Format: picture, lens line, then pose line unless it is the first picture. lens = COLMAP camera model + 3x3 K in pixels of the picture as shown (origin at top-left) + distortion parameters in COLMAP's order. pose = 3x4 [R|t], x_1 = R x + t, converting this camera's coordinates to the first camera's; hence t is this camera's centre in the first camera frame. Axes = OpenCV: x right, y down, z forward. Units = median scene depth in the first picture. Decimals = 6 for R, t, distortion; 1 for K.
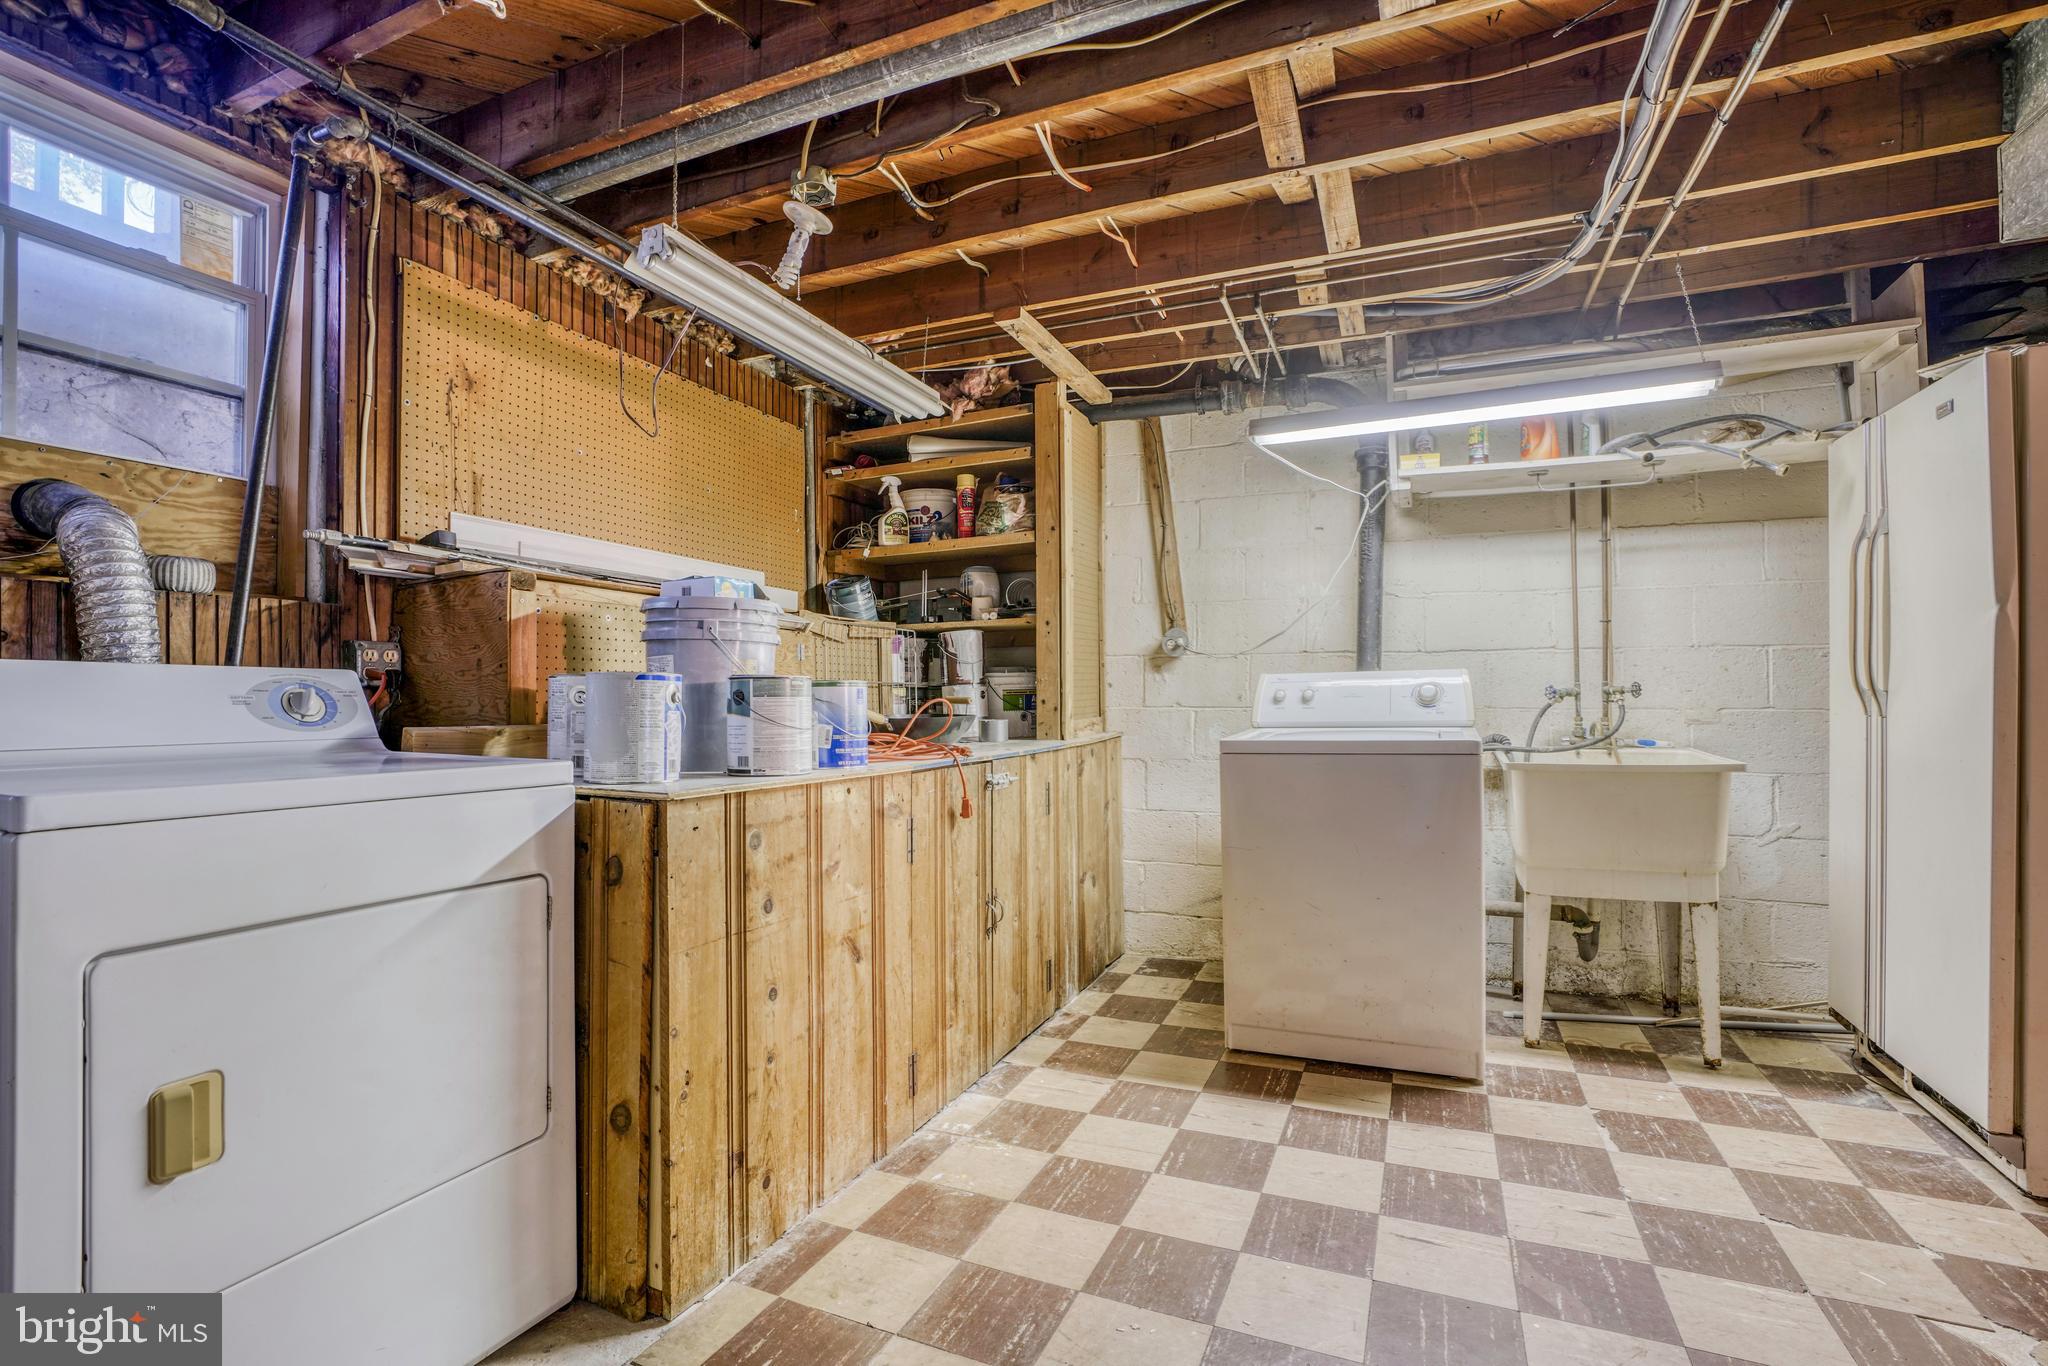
lens RADIAL K [[965.9, 0, 951.4], [0, 965.9, 695.5], [0, 0, 1]] dist [-0.062808, 0.022133]
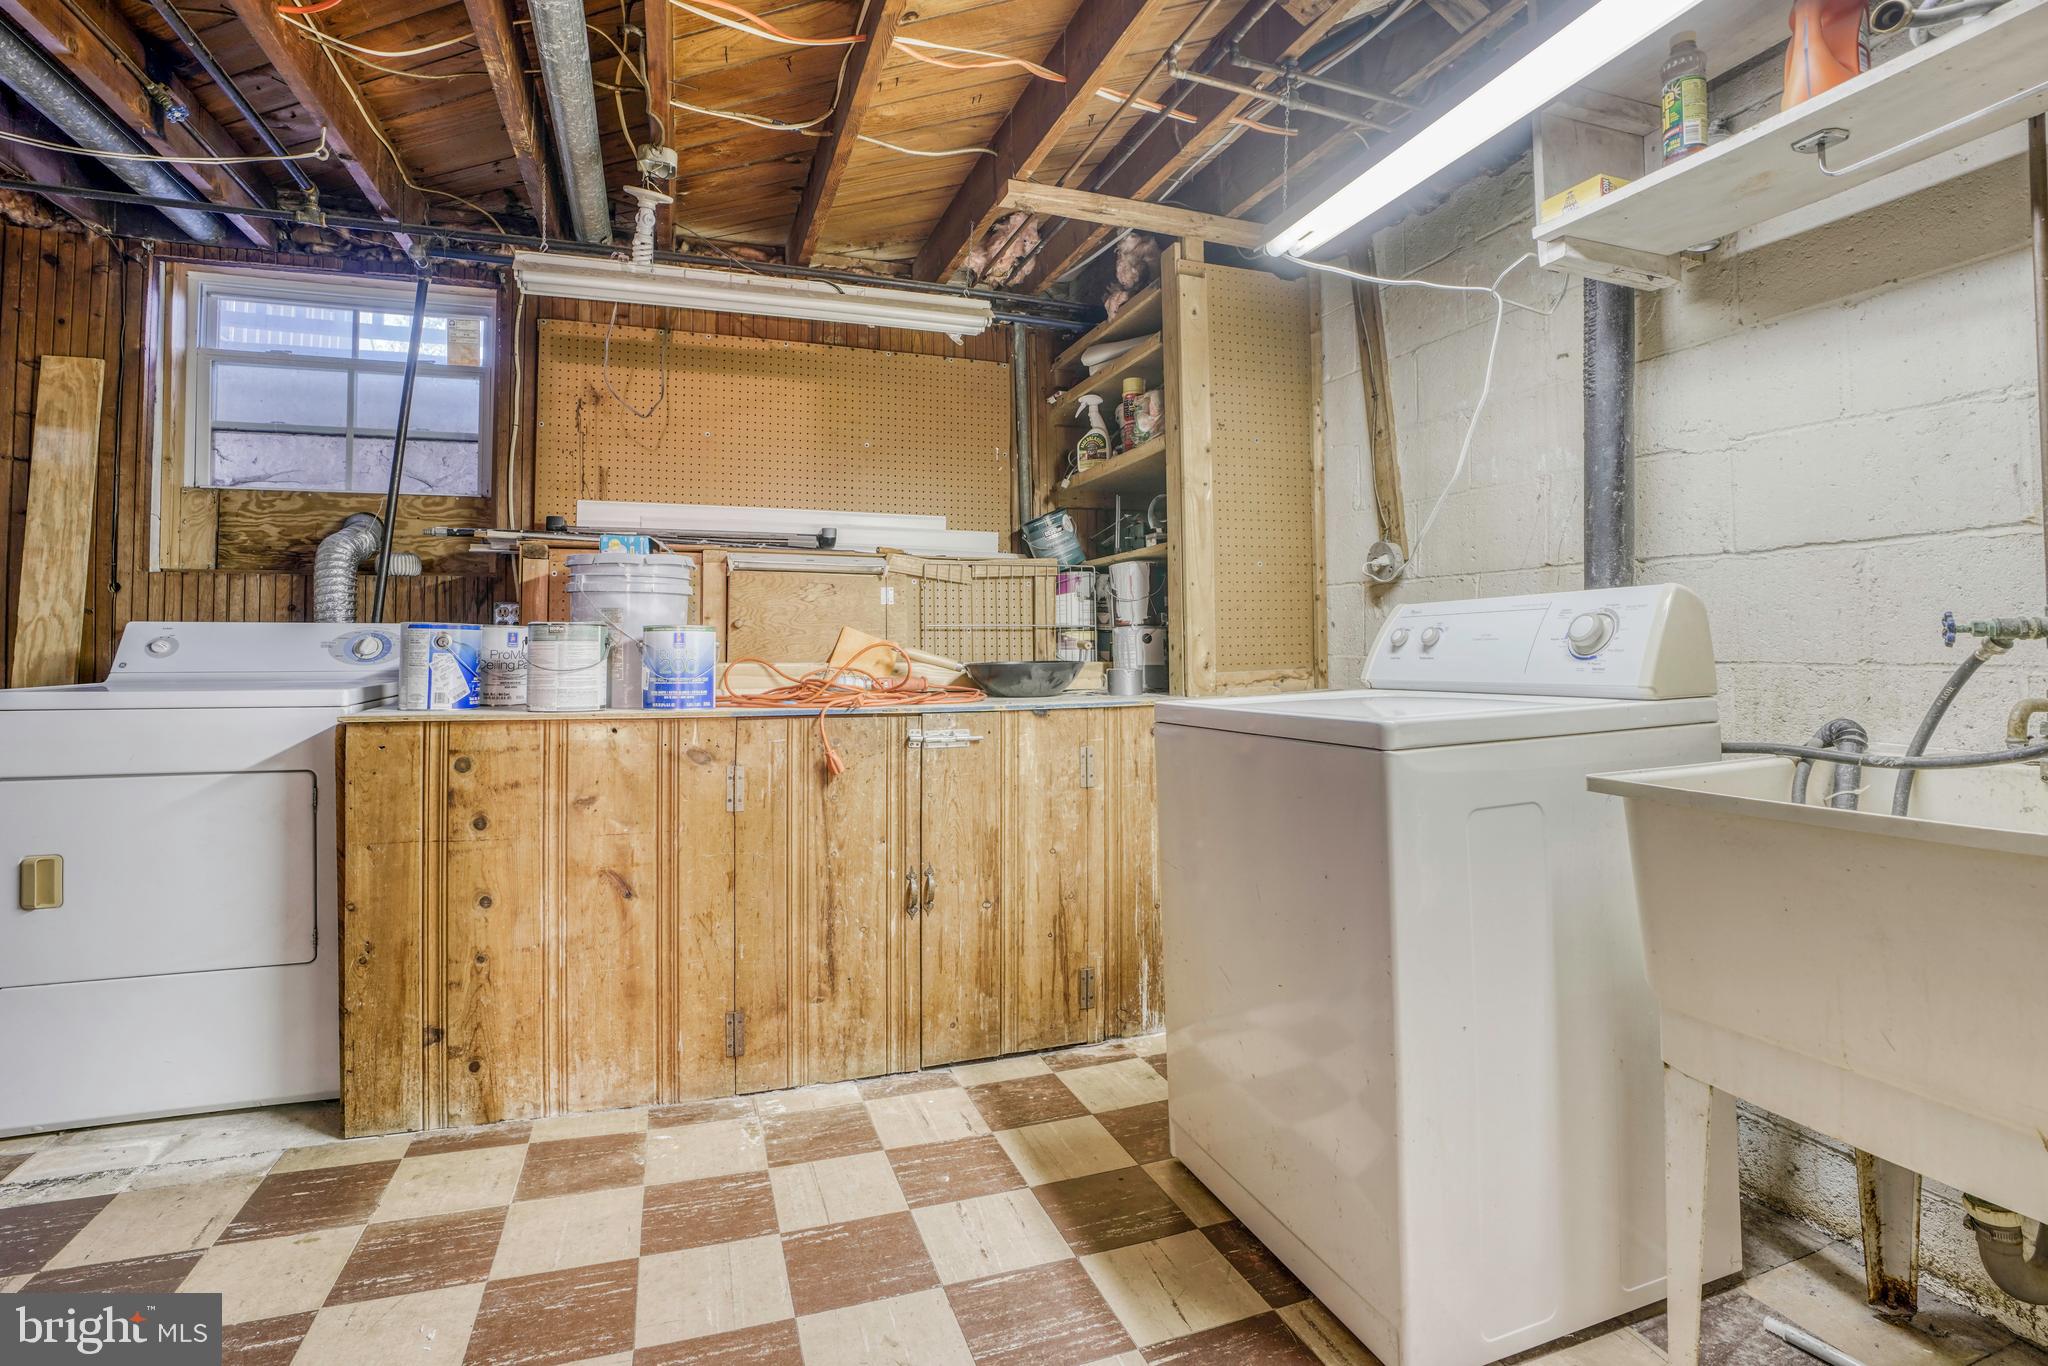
lens RADIAL K [[965.9, 0, 1009.8], [0, 965.9, 620.7], [0, 0, 1]] dist [-0.062808, 0.022133]
pose [[0.695480, -0.017813, -0.718324, 0.826671], [0.002838, 0.999753, -0.022045, 0.002837], [0.718539, 0.013293, 0.695359, 0.516708]]
